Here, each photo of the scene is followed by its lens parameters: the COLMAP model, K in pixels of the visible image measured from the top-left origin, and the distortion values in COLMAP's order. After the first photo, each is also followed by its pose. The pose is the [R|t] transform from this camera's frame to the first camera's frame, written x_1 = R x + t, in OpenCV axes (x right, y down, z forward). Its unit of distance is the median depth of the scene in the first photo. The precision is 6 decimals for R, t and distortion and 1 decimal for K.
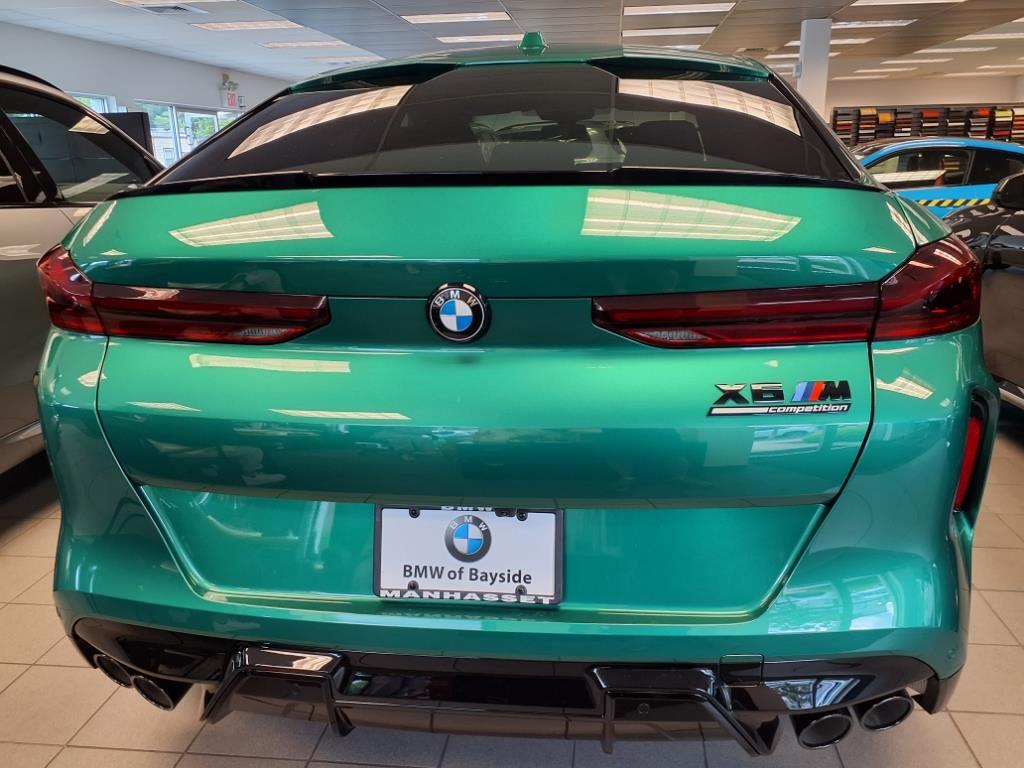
lens RADIAL K [[820.6, 0, 510.5], [0, 820.6, 377.2], [0, 0, 1]] dist [0.017002, -0.016214]
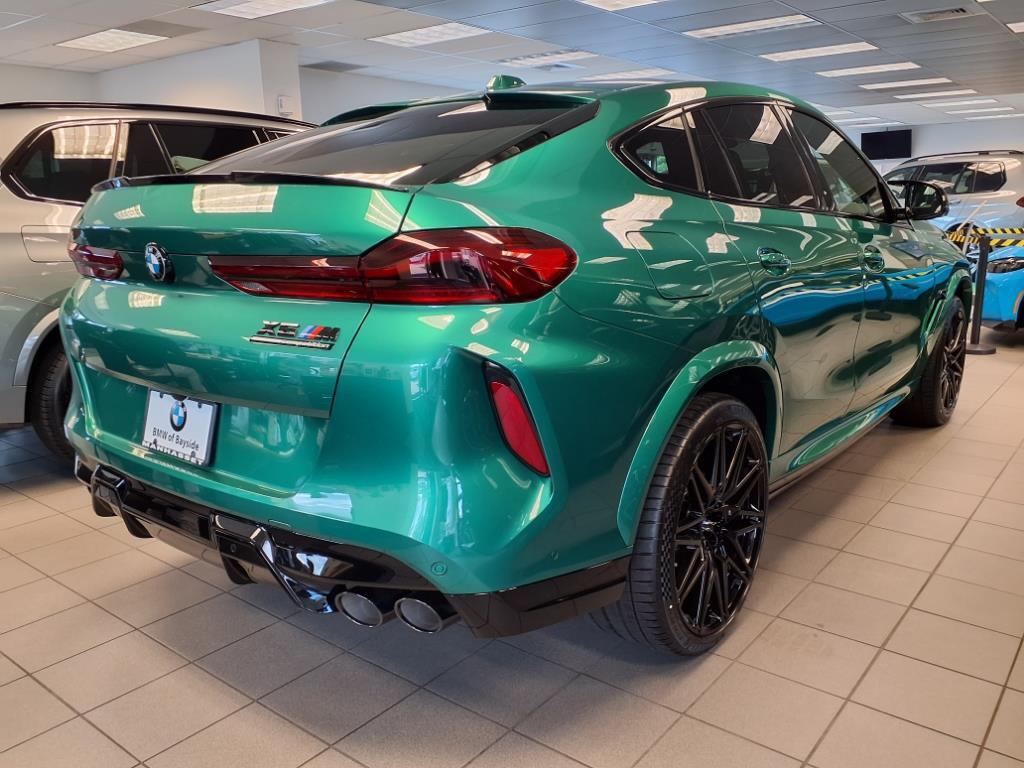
lens RADIAL K [[820.6, 0, 508.0], [0, 820.6, 388.9], [0, 0, 1]] dist [0.017002, -0.016214]
pose [[0.853237, 0.124193, -0.506521, 1.238663], [-0.133399, 0.990894, 0.018244, 0.039354], [0.504174, 0.052003, 0.862035, -0.002228]]
